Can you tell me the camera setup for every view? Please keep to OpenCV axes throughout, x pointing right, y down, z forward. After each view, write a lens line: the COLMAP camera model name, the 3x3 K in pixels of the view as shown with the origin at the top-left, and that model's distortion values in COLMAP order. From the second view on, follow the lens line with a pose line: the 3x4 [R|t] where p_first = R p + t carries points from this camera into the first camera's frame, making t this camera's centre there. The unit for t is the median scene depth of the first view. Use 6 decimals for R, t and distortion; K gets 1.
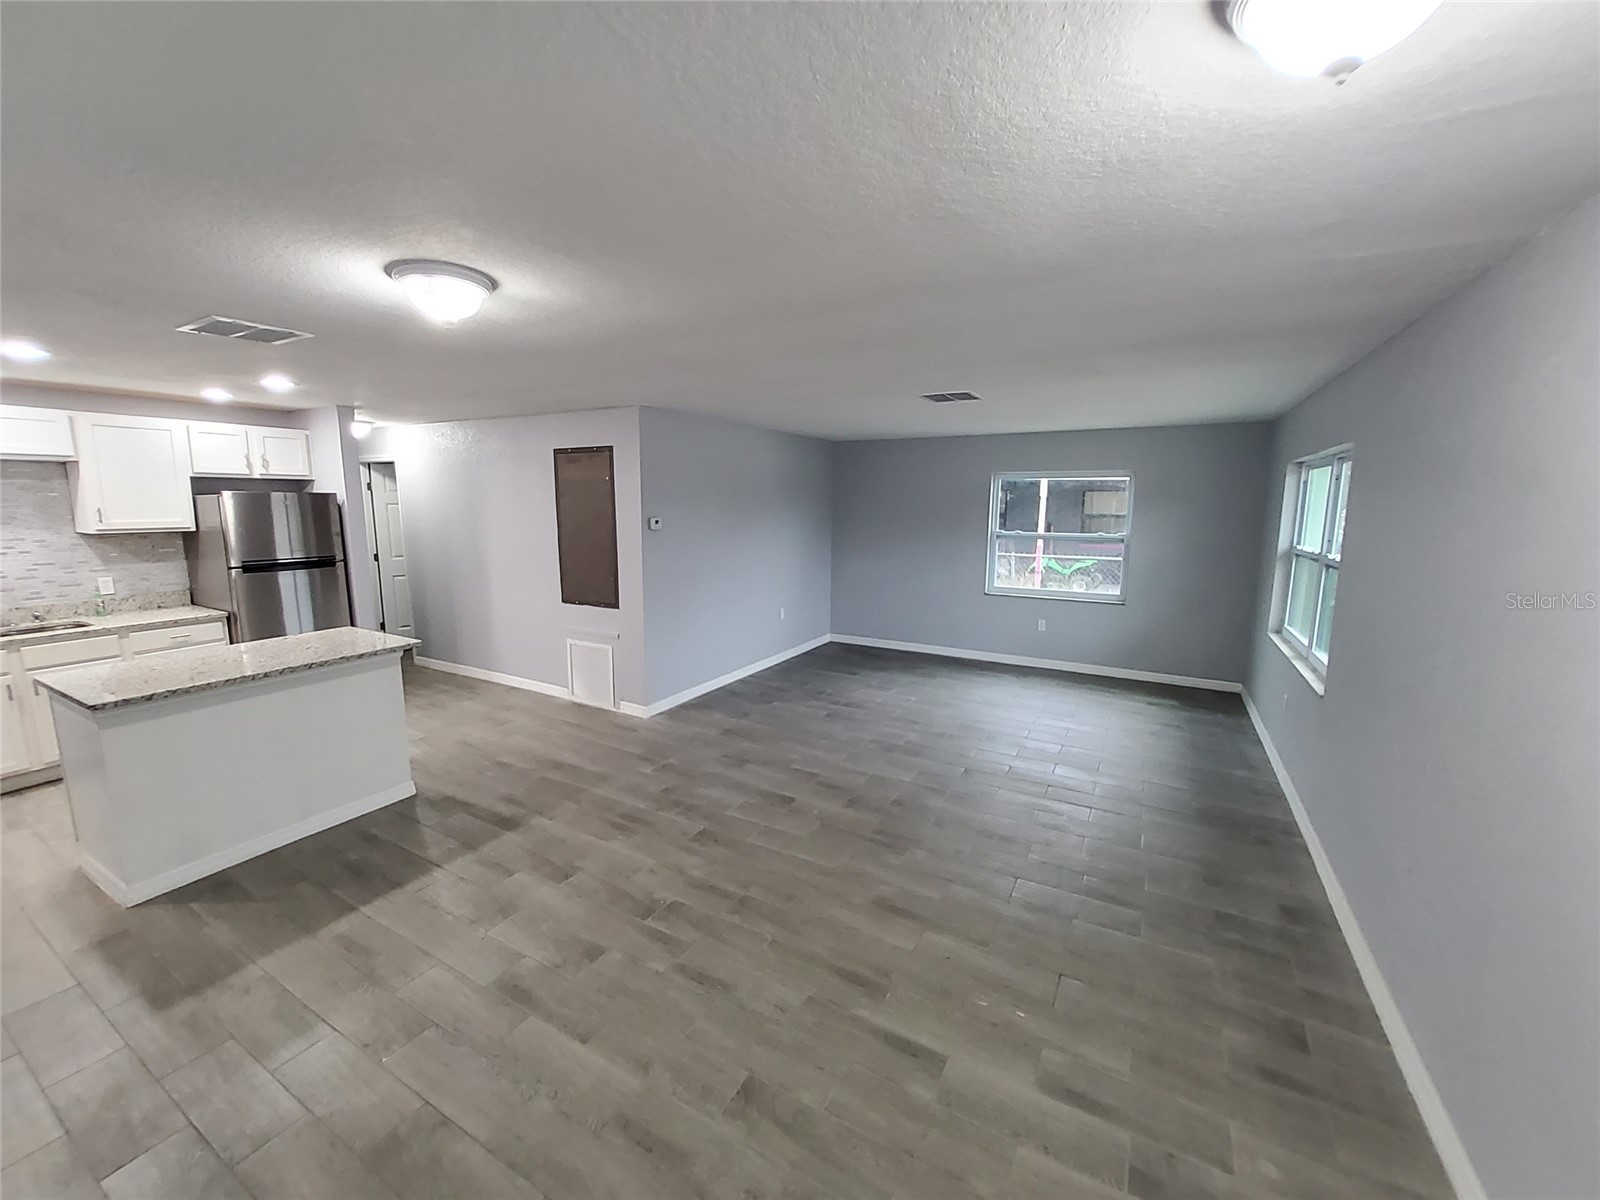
lens RADIAL K [[637.5, 0, 798.1], [0, 637.5, 601.5], [0, 0, 1]] dist [-0.001041, -0.000362]
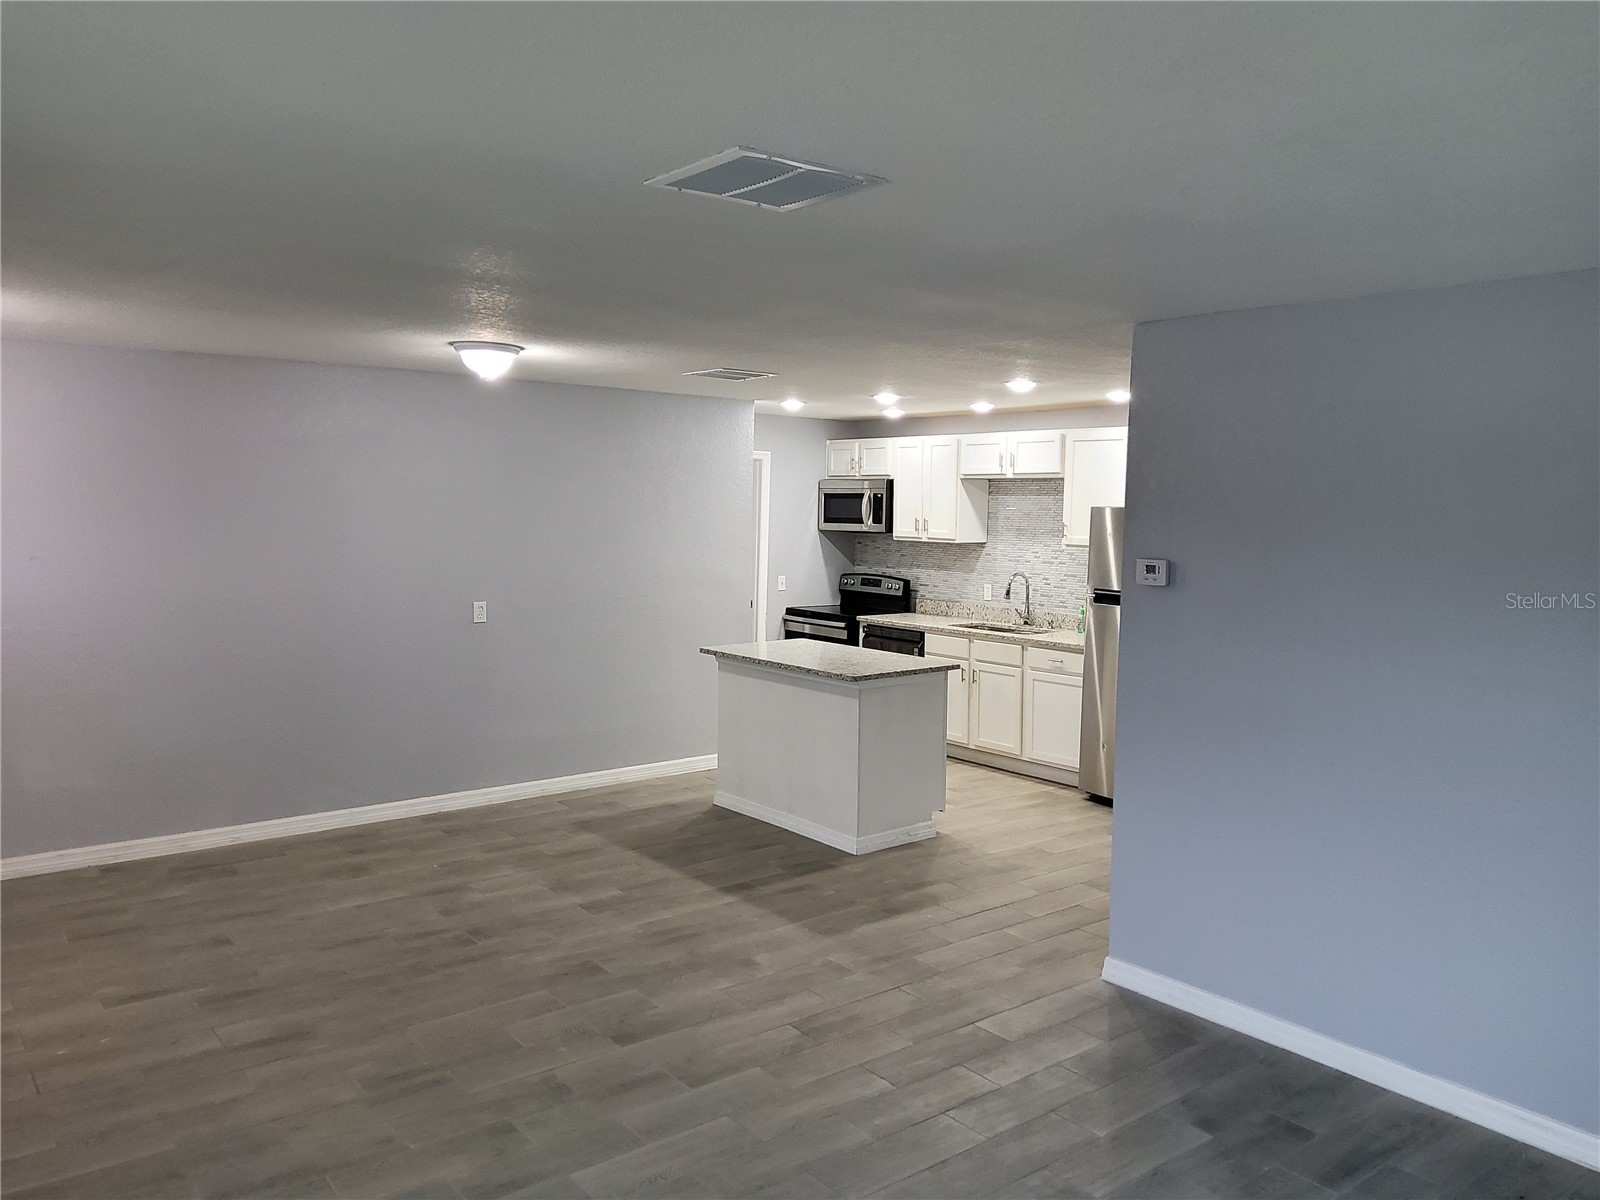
lens RADIAL K [[1214.6, 0, 813.3], [0, 1214.6, 596.2], [0, 0, 1]] dist [0.044017, -0.072040]
pose [[-0.373865, 0.064127, -0.925263, 0.803312], [-0.165819, 0.976912, 0.134708, -0.219706], [0.912540, 0.203789, -0.354600, 1.299818]]
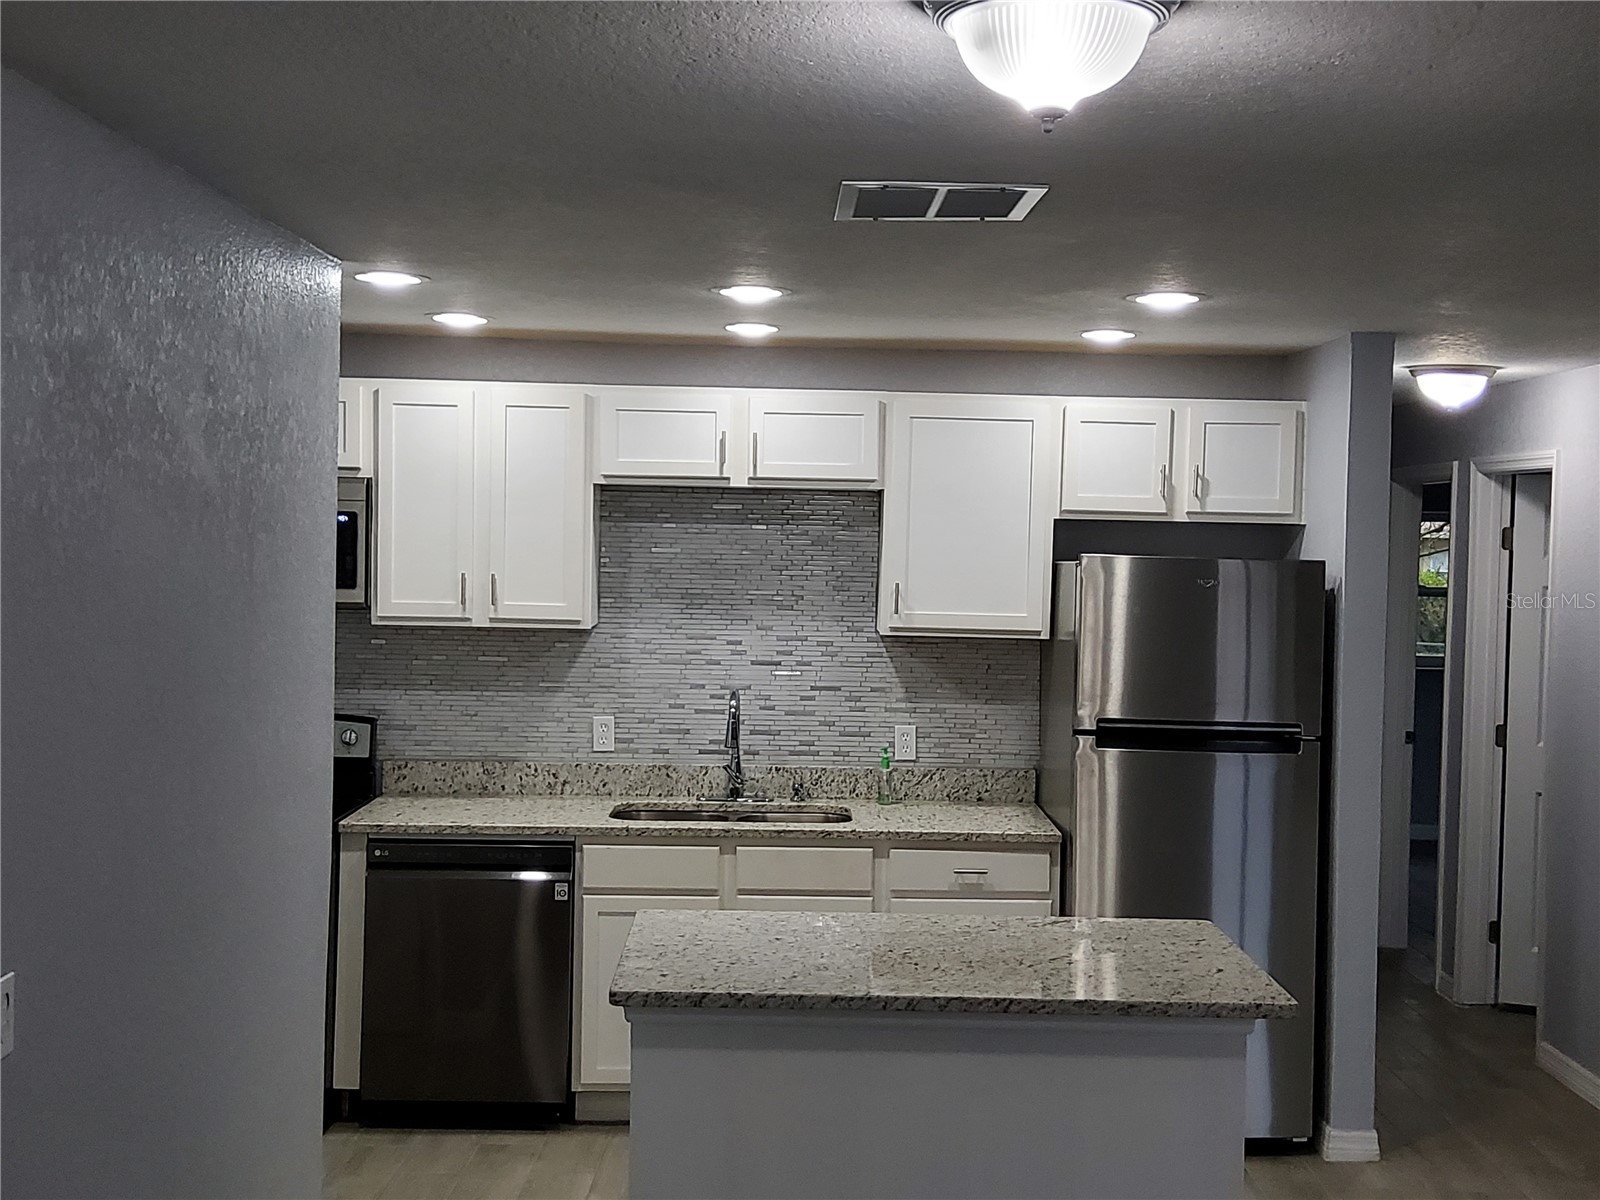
lens RADIAL K [[1934.7, 0, 799.2], [0, 1934.7, 592.8], [0, 0, 1]] dist [0.047123, 0.000000]
pose [[0.491800, 0.035502, -0.869984, 0.145354], [-0.159830, 0.985871, -0.050121, -0.051551], [0.855913, 0.163699, 0.490526, 0.201576]]
